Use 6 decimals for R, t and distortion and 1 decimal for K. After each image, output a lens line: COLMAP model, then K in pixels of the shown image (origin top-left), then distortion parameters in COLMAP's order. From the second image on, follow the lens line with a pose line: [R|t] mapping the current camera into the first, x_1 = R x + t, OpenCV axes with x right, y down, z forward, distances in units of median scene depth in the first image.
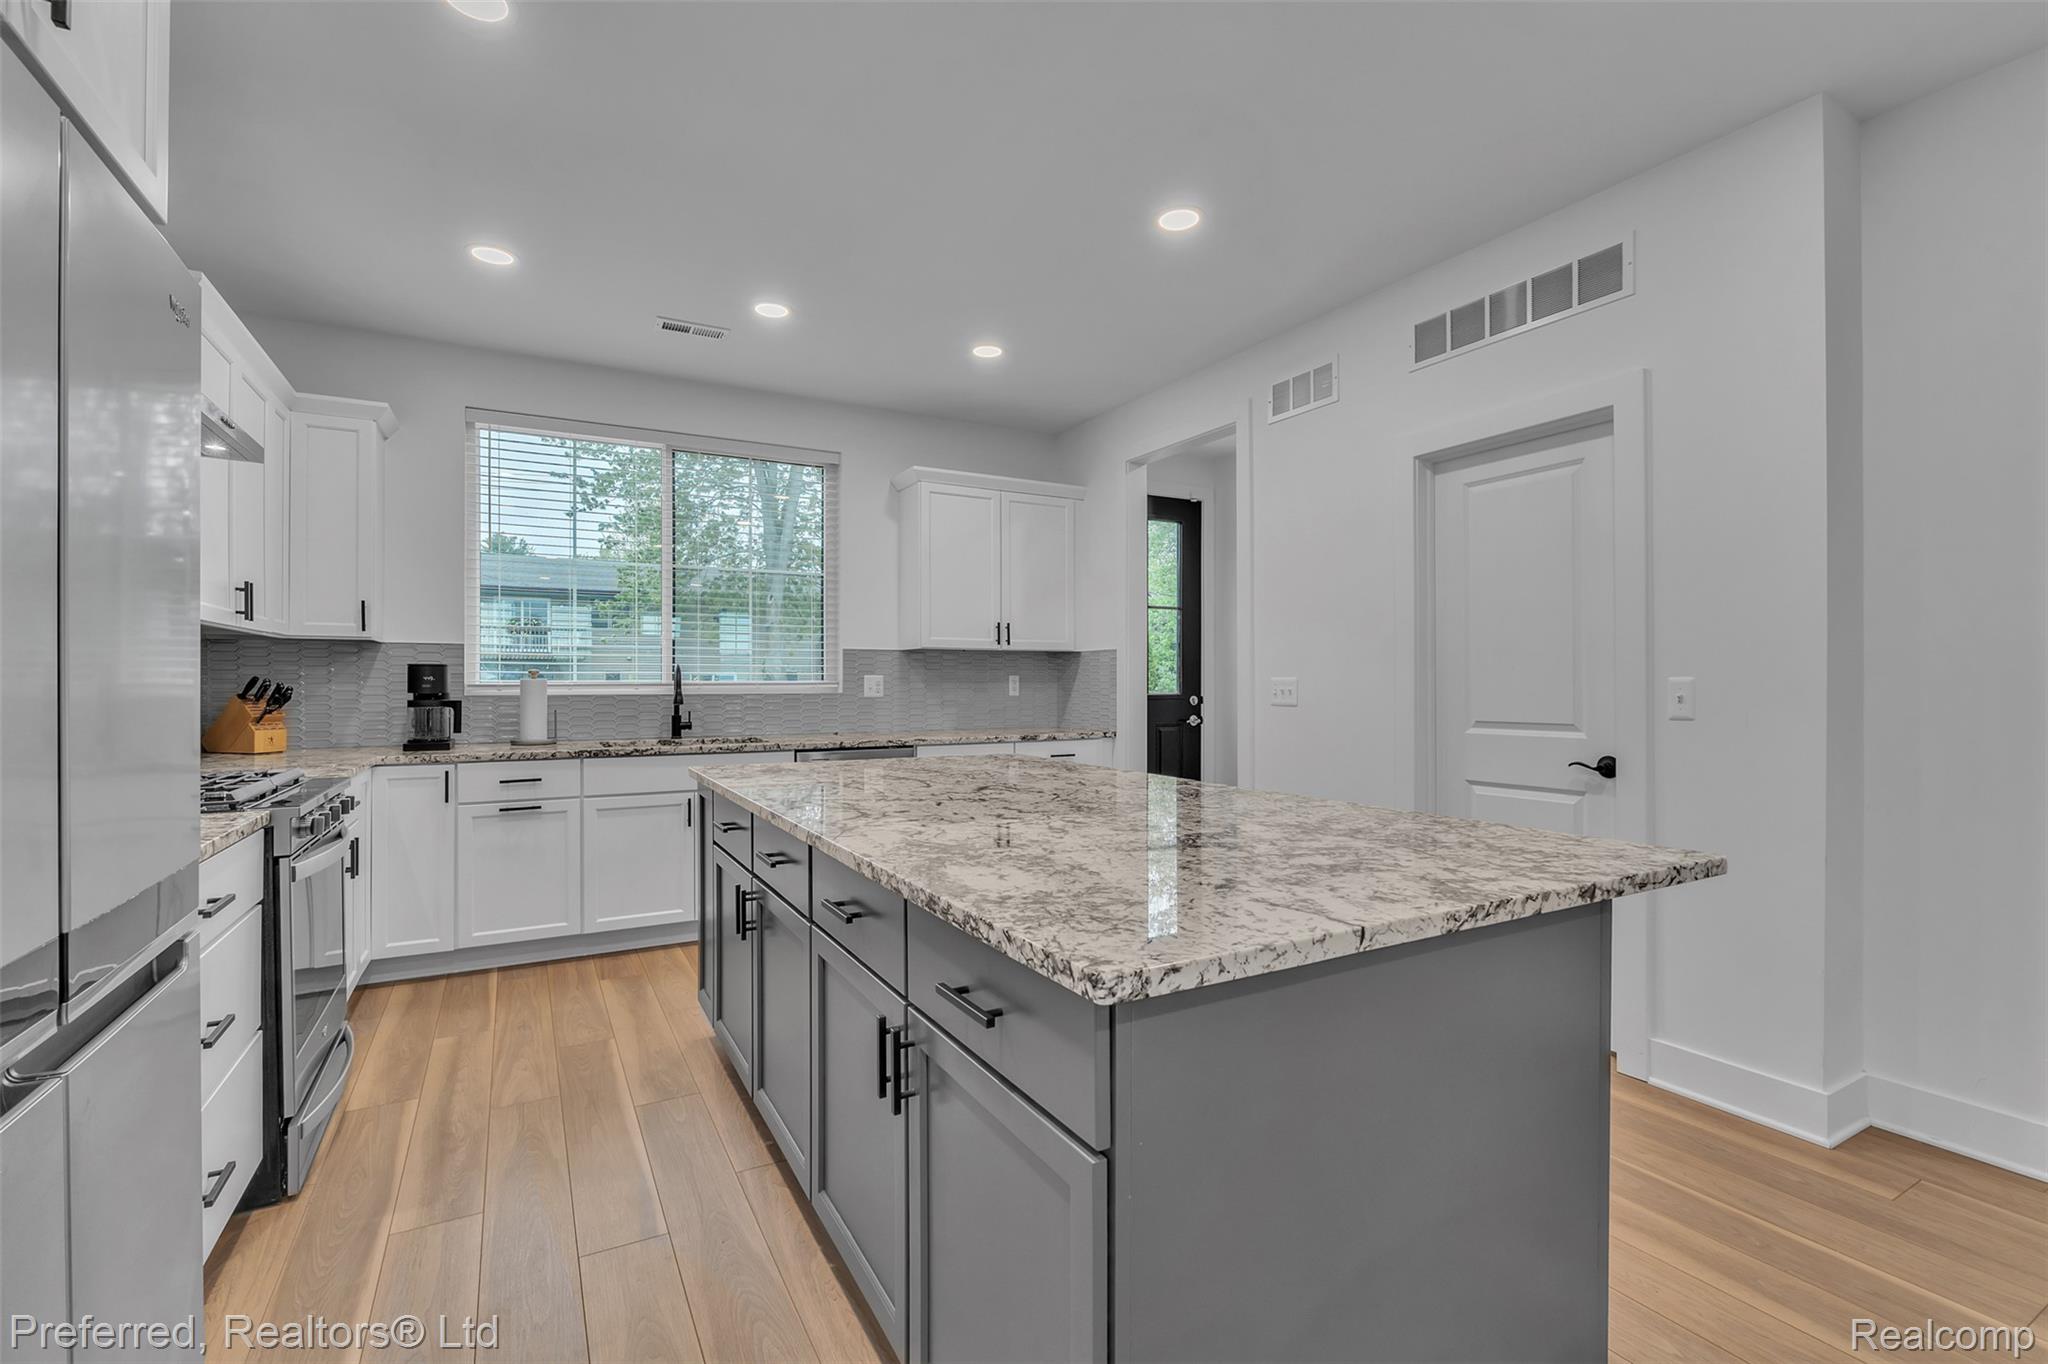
lens RADIAL K [[895.1, 0, 1029.1], [0, 895.1, 683.9], [0, 0, 1]] dist [-0.000458, 0.000687]
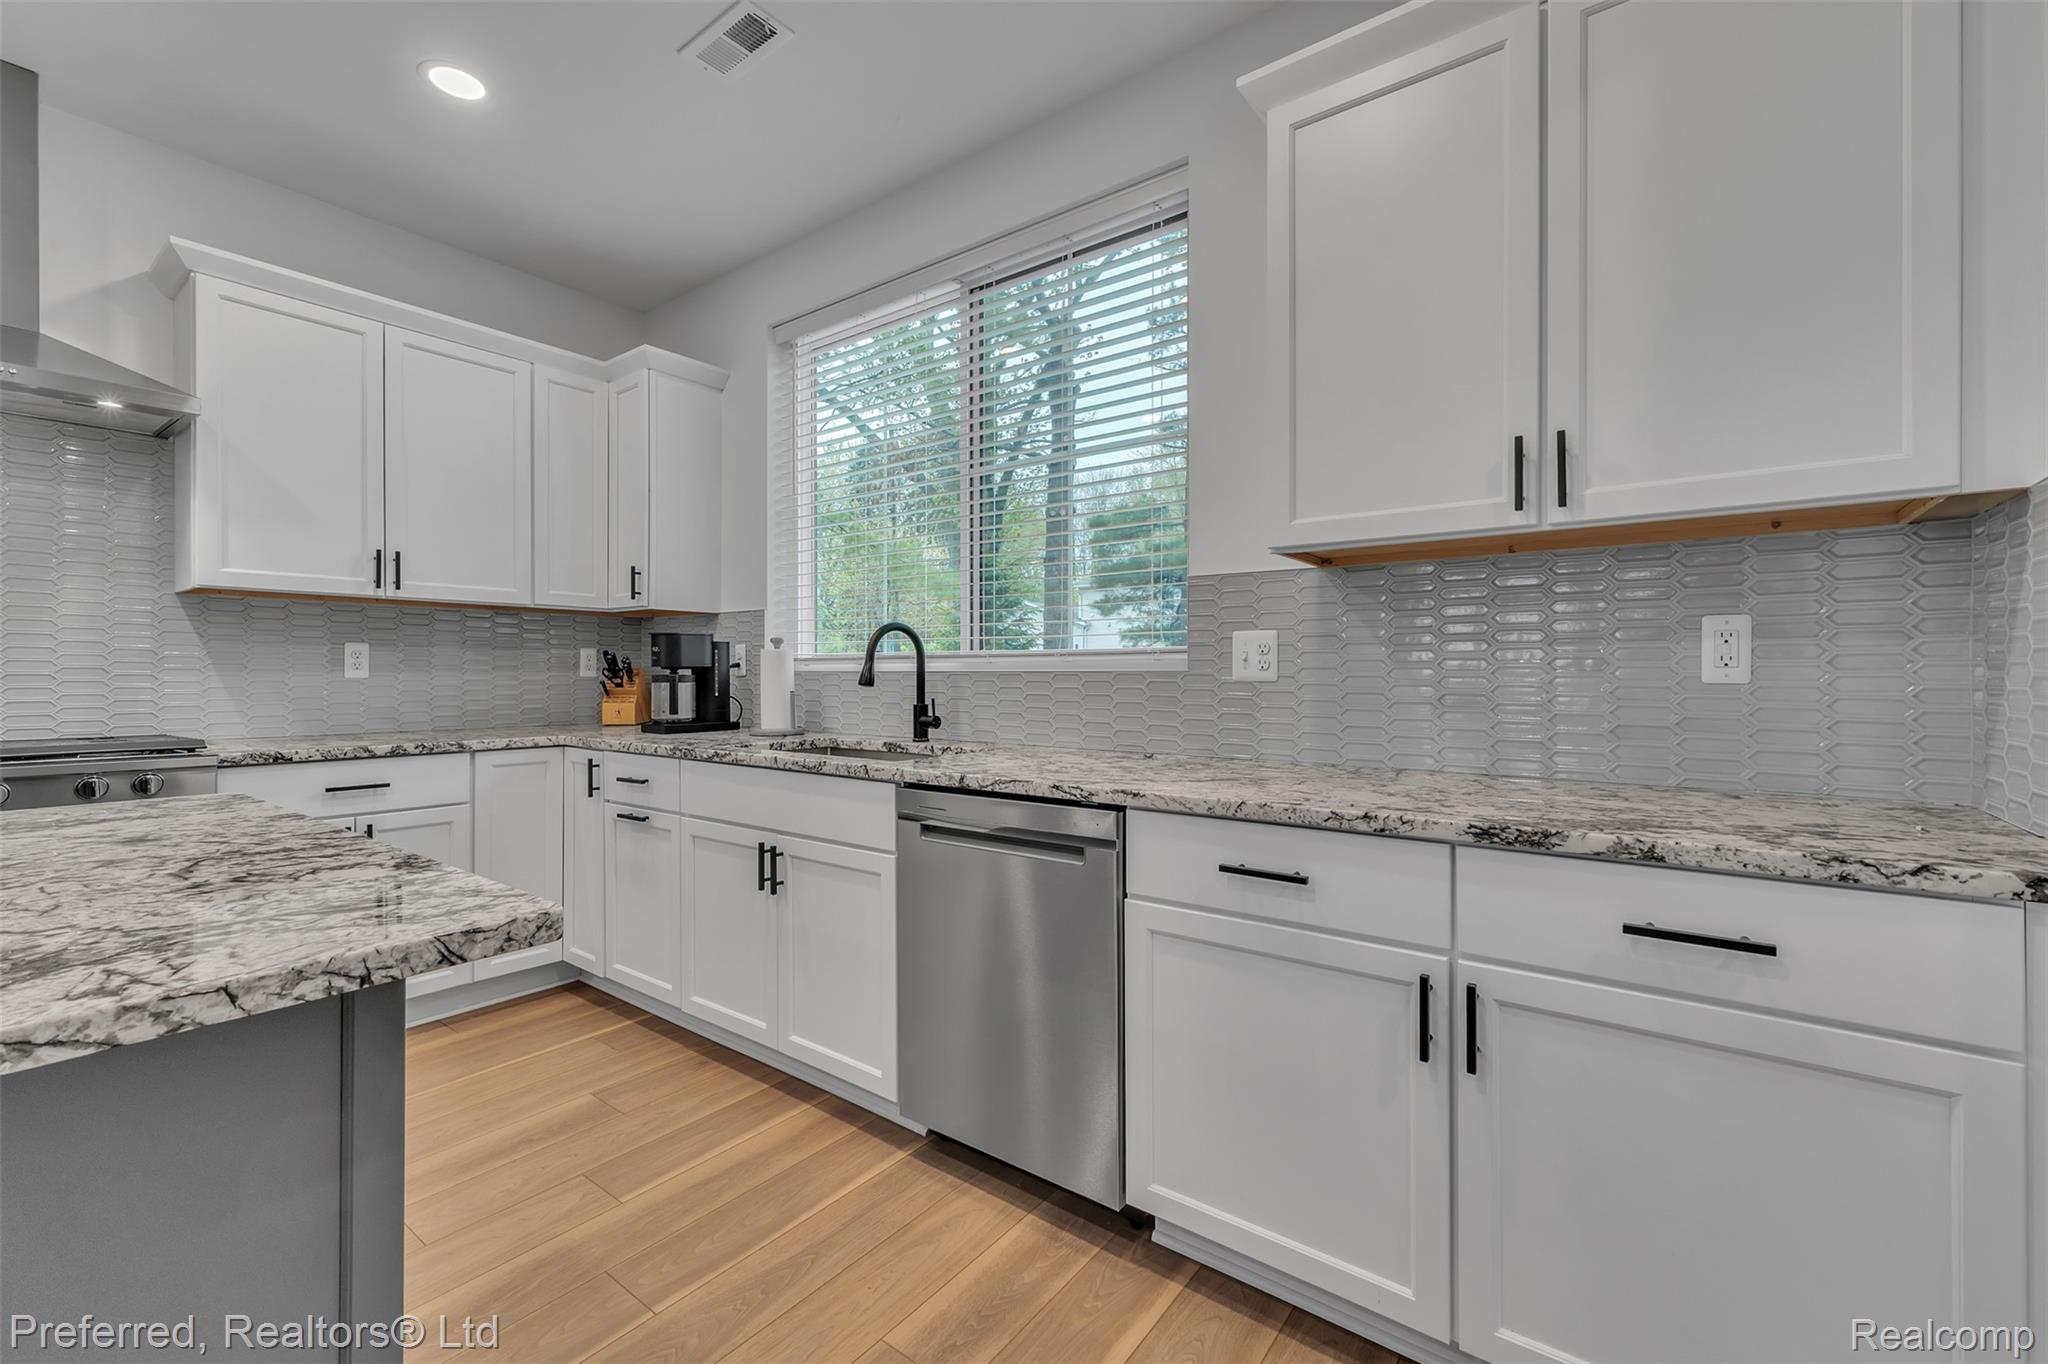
lens RADIAL K [[861.6, 0, 1013.2], [0, 861.6, 673.1], [0, 0, 1]] dist [0.002423, -0.000419]
pose [[0.395095, -0.000210, -0.918640, 0.214634], [-0.003389, 0.999993, -0.001686, 0.016143], [0.918634, 0.003780, 0.395092, 0.941740]]
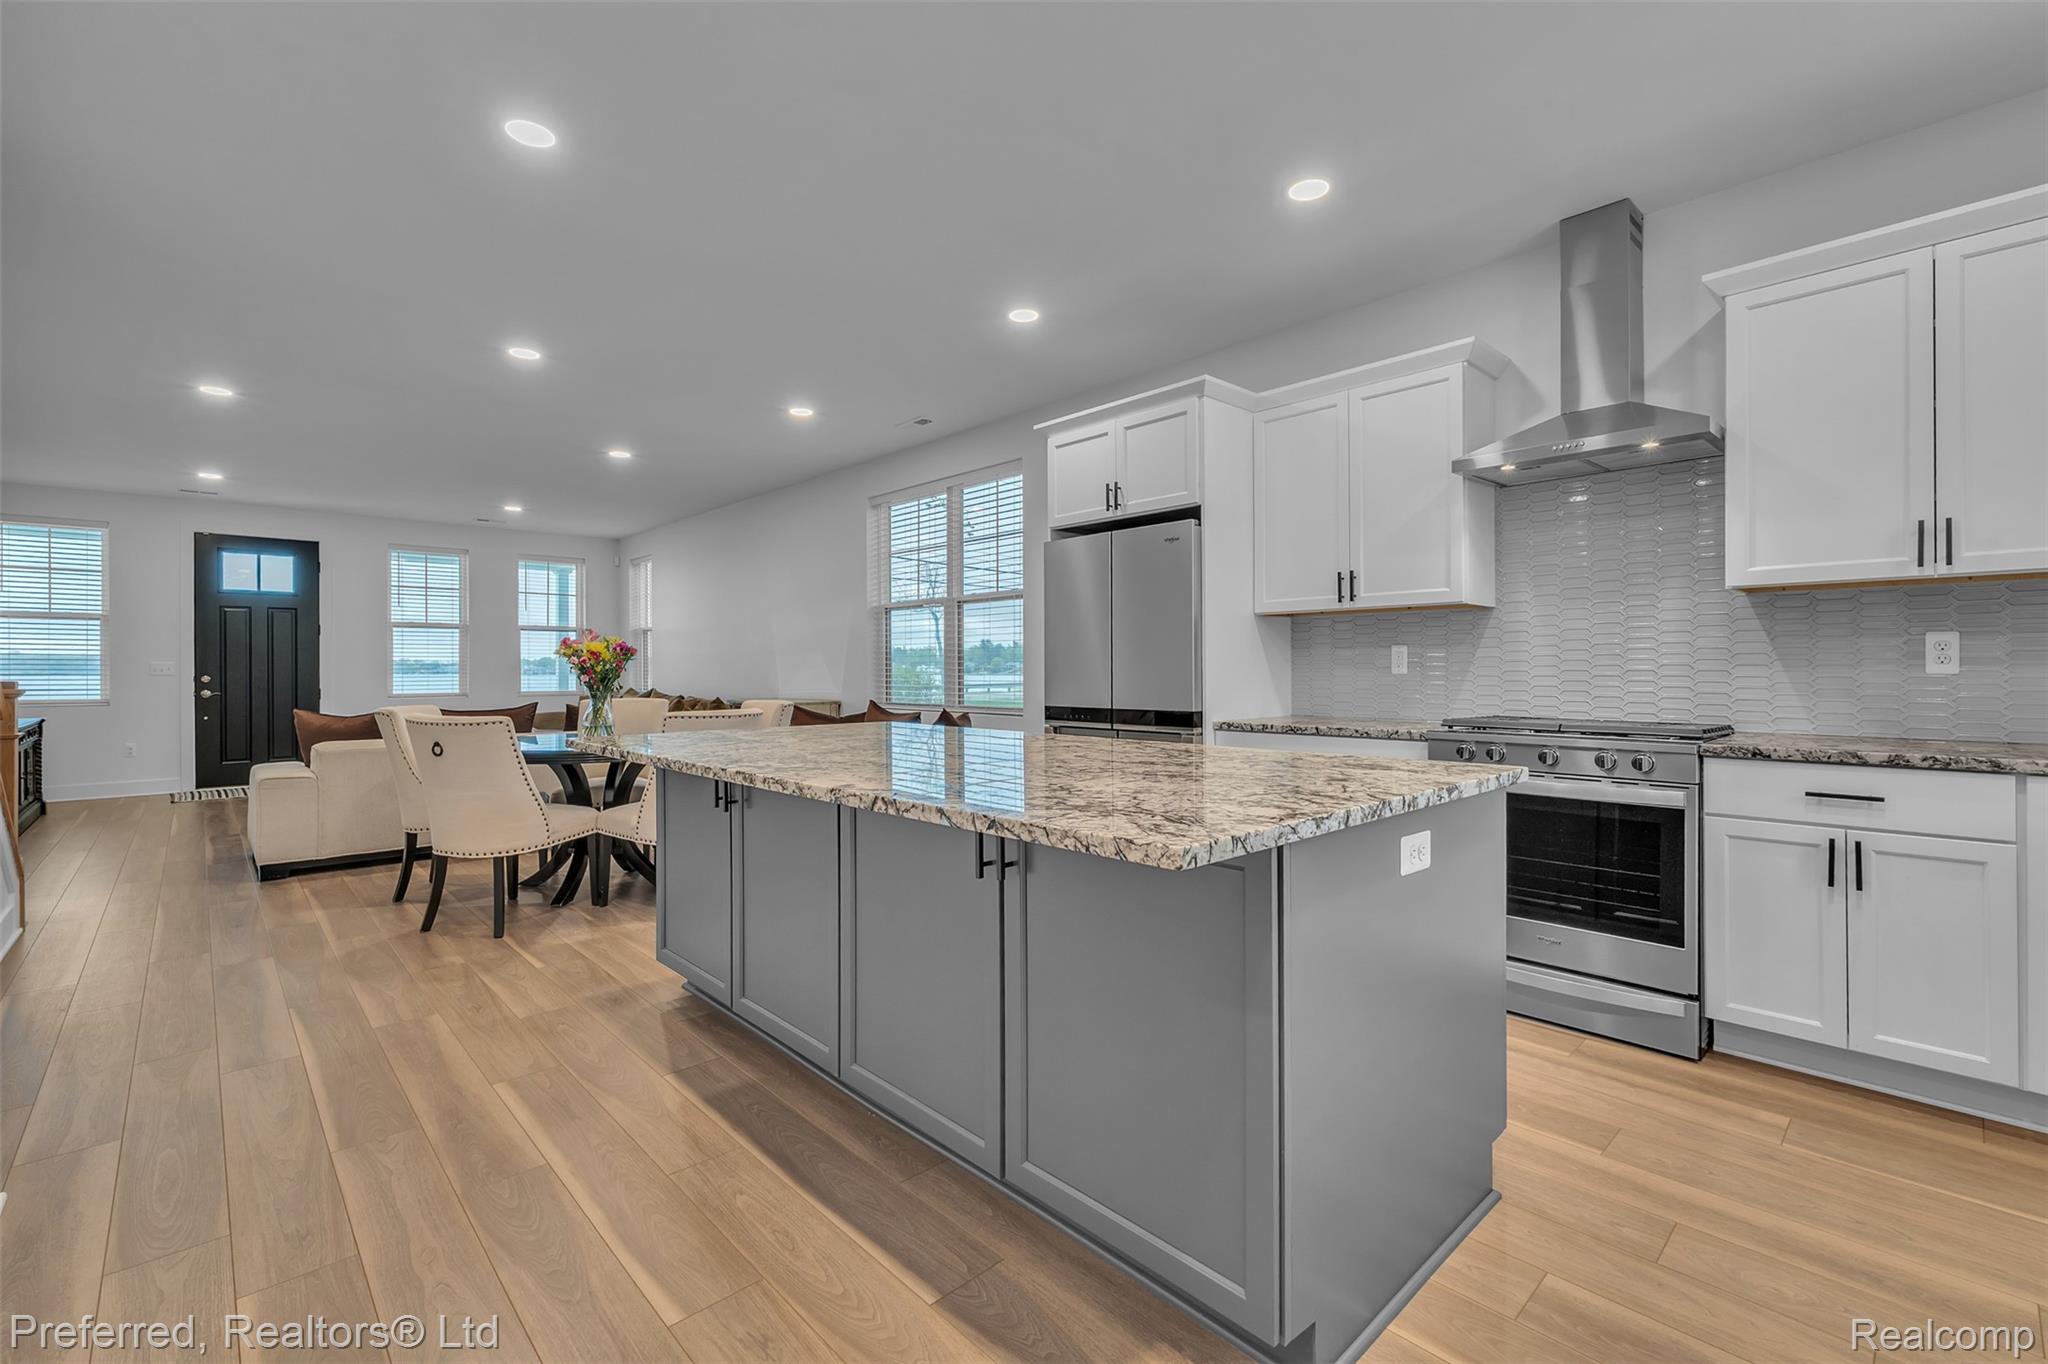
lens RADIAL K [[895.1, 0, 1048.0], [0, 895.1, 669.1], [0, 0, 1]] dist [-0.000458, 0.000687]
pose [[-0.968121, 0.002777, -0.250467, 0.092211], [0.002813, 0.999996, 0.000213, 0.015826], [0.250466, -0.000498, -0.968125, 1.190505]]
